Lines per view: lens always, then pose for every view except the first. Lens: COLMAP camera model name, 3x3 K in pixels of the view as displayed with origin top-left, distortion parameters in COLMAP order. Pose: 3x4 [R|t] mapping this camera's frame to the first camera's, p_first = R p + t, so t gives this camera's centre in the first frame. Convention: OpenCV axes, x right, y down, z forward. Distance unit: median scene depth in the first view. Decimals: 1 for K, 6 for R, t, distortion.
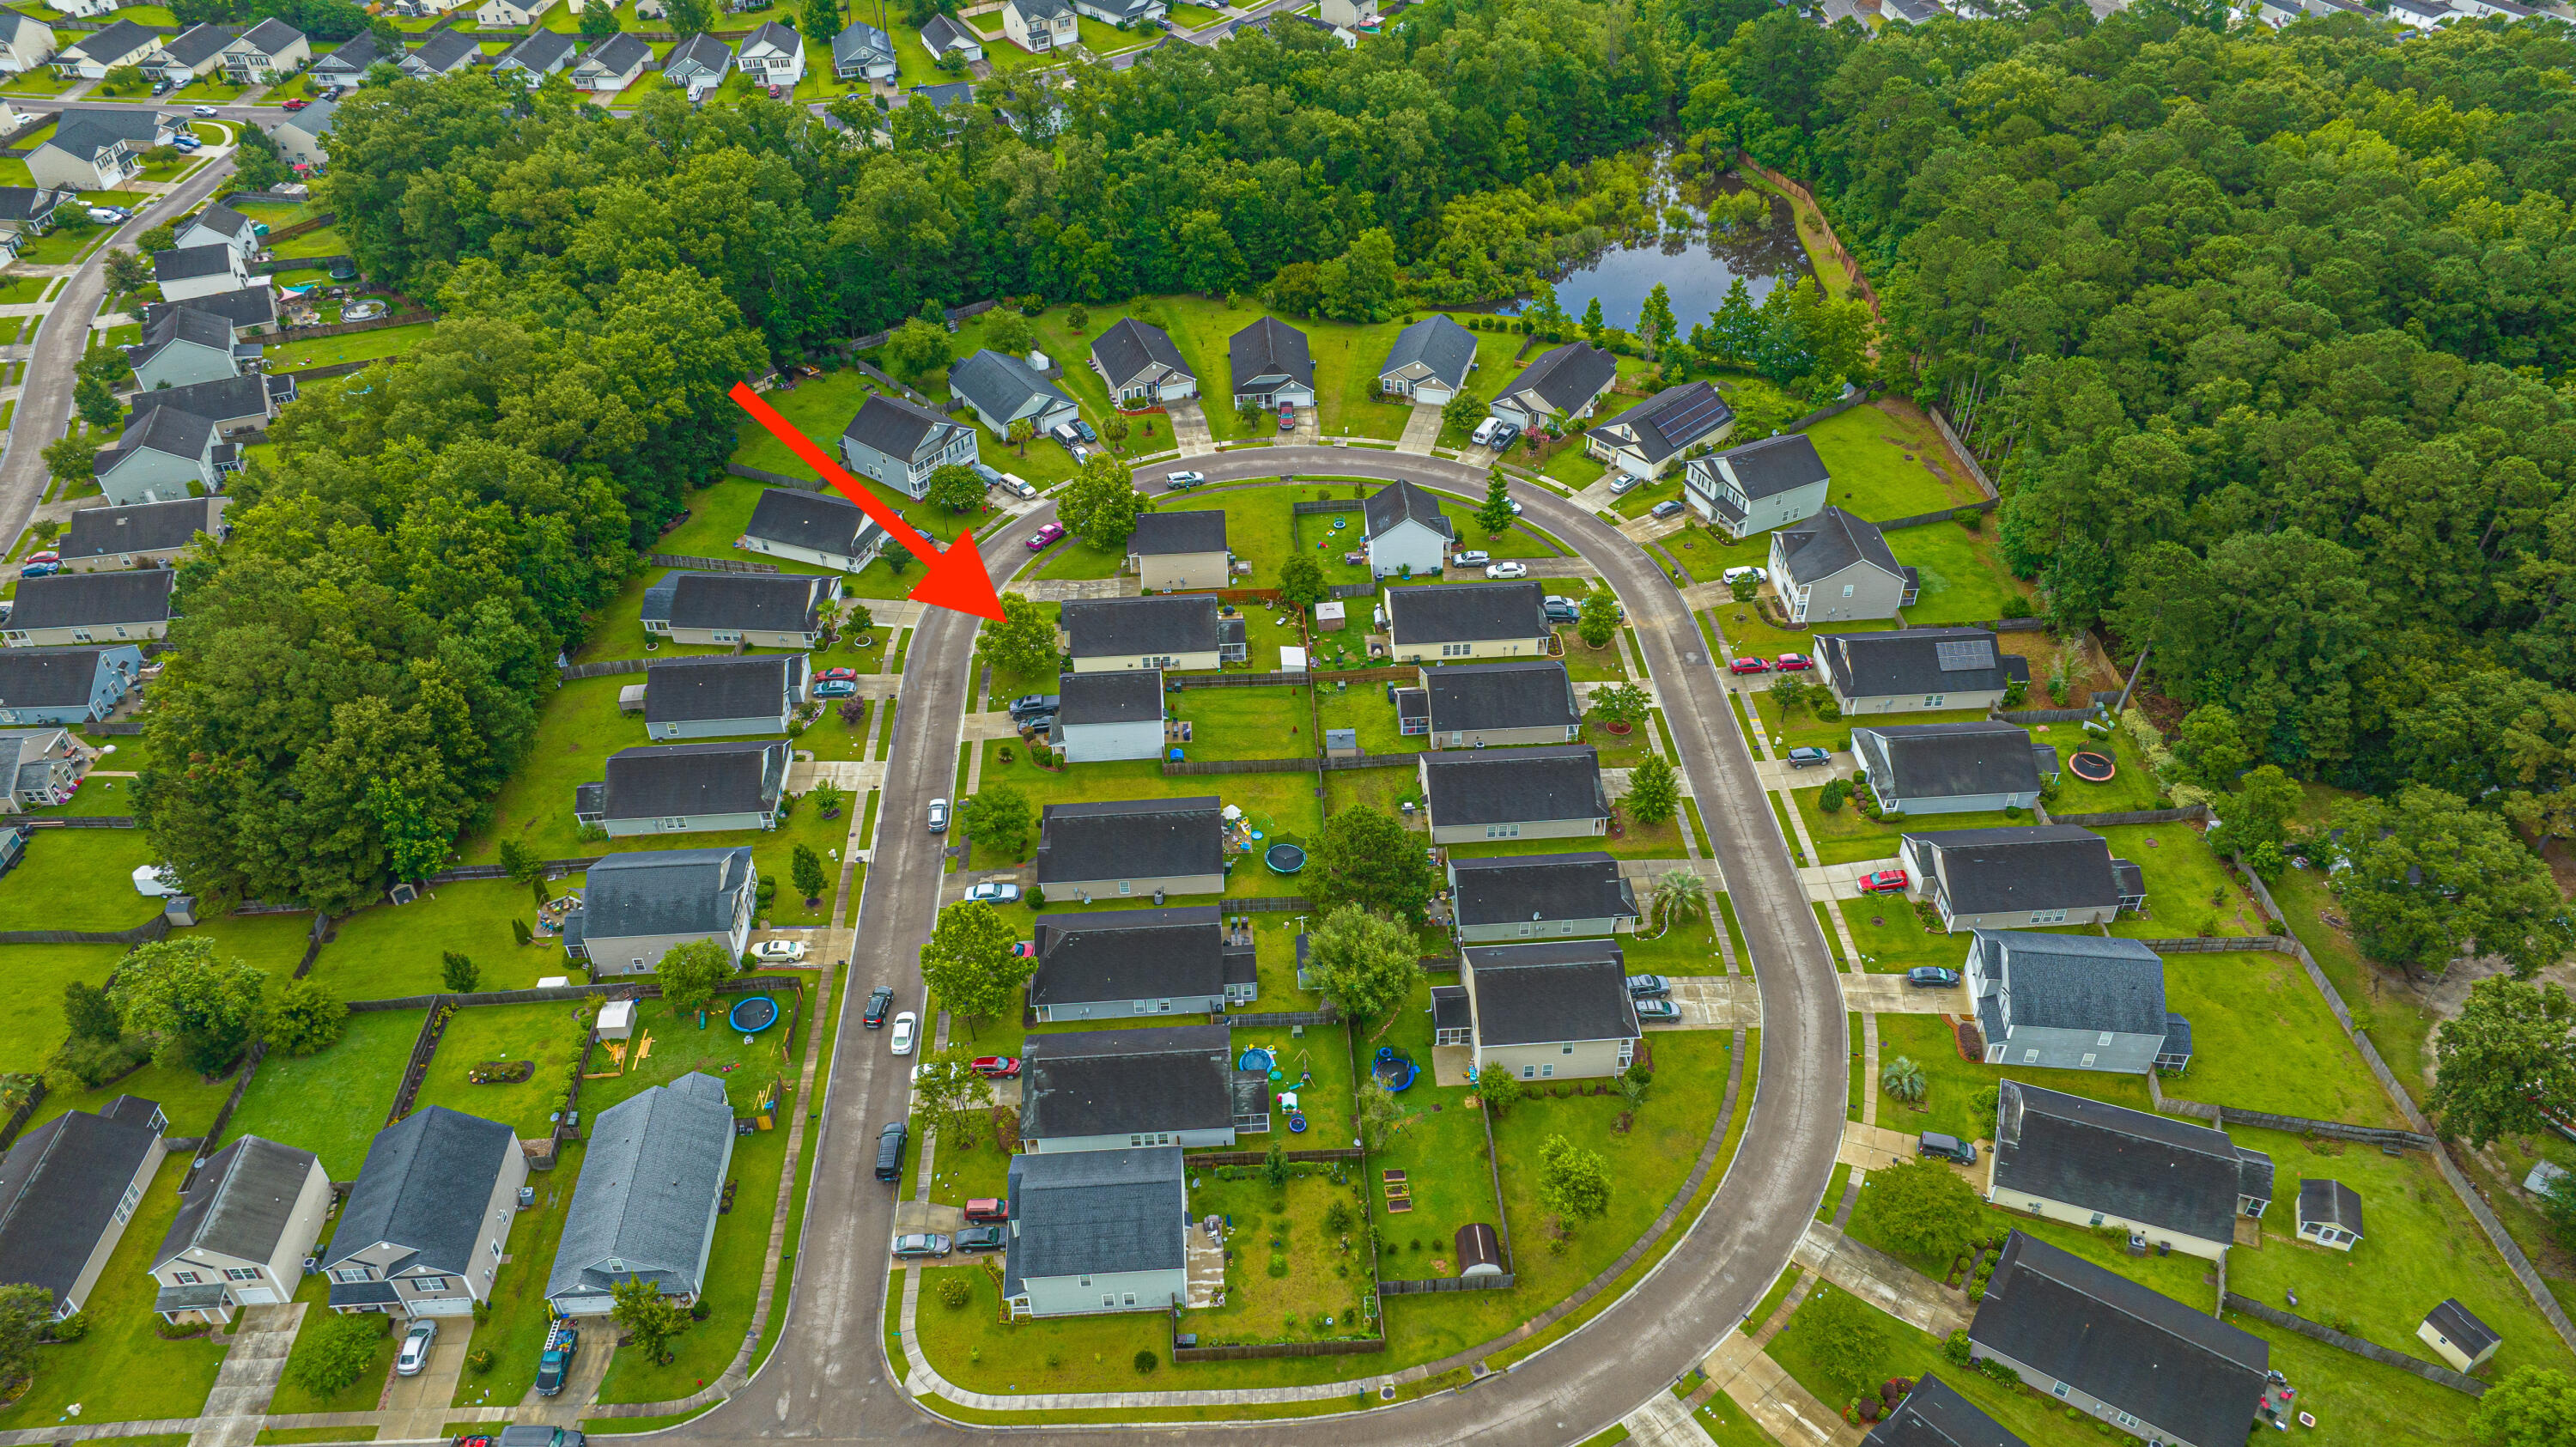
lens RADIAL K [[1808.8, 0, 1288.0], [0, 1808.8, 723.5], [0, 0, 1]] dist [-0.039277, 0.036123]
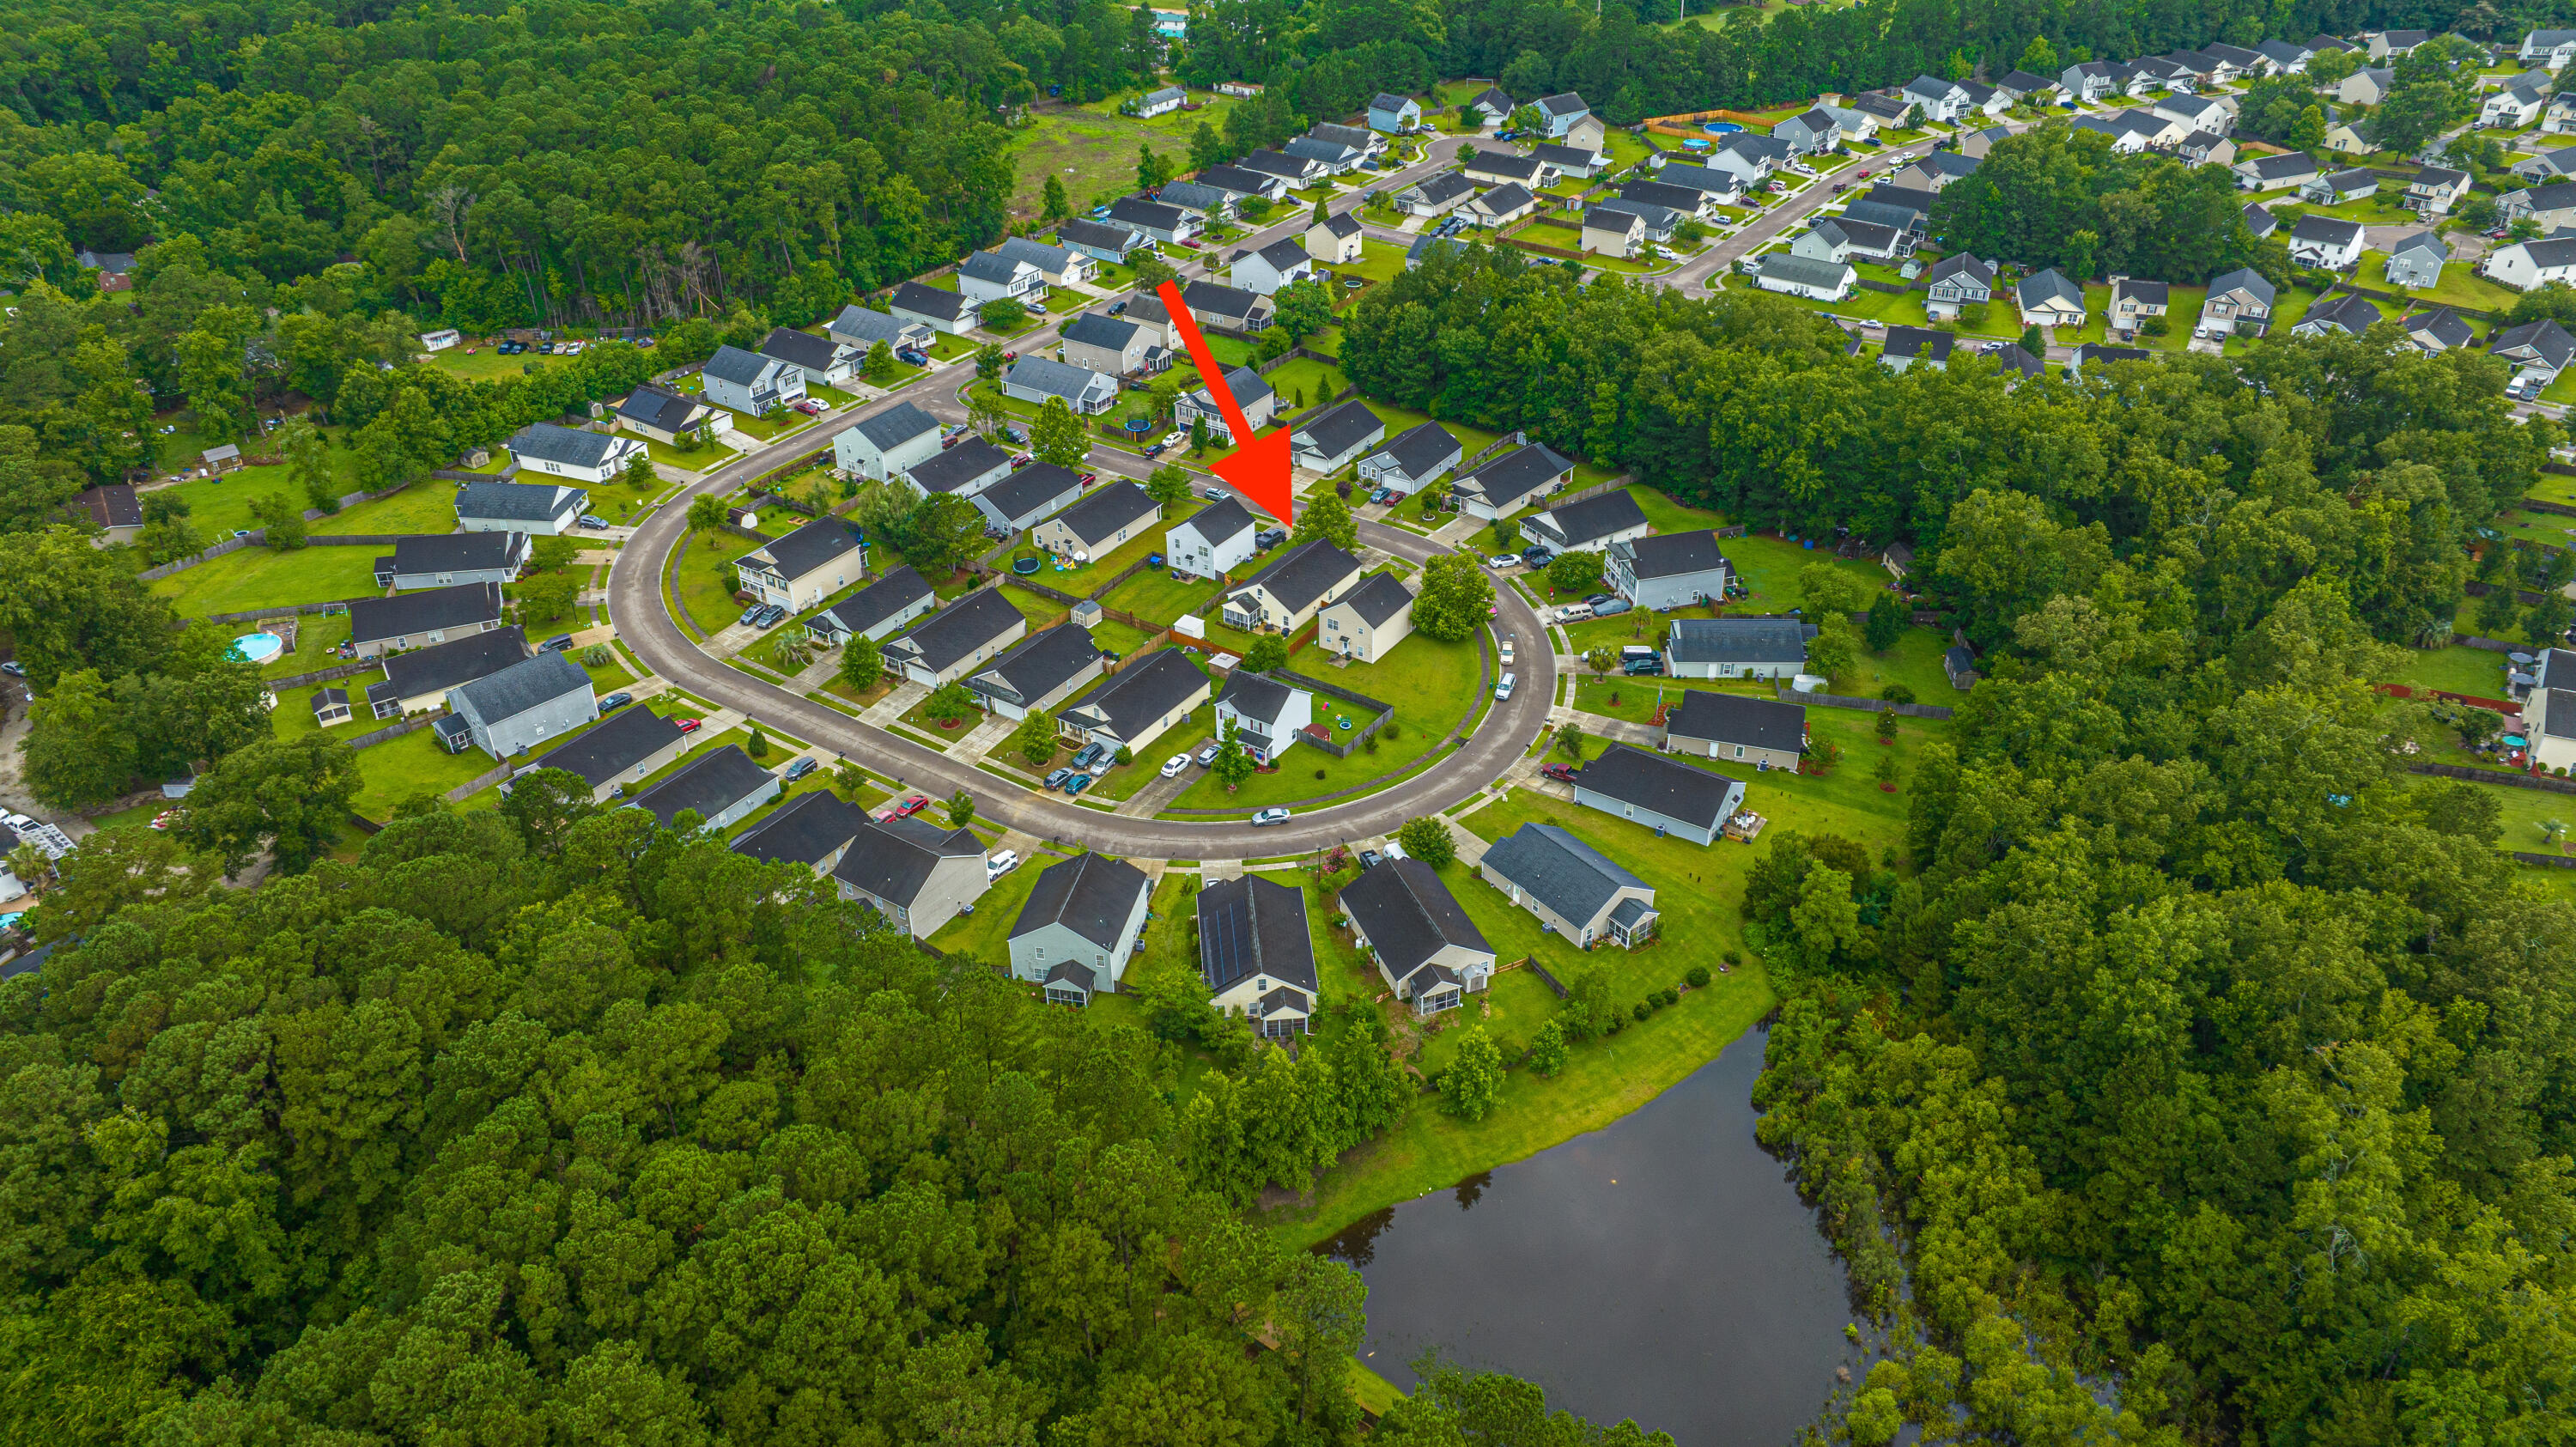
lens RADIAL K [[1808.8, 0, 1288.0], [0, 1808.8, 723.5], [0, 0, 1]] dist [-0.039277, 0.036123]
pose [[-0.600216, 0.449633, -0.661492, 0.870476], [-0.482678, 0.455845, 0.747815, -1.032708], [0.637780, 0.768138, -0.056578, 1.263348]]
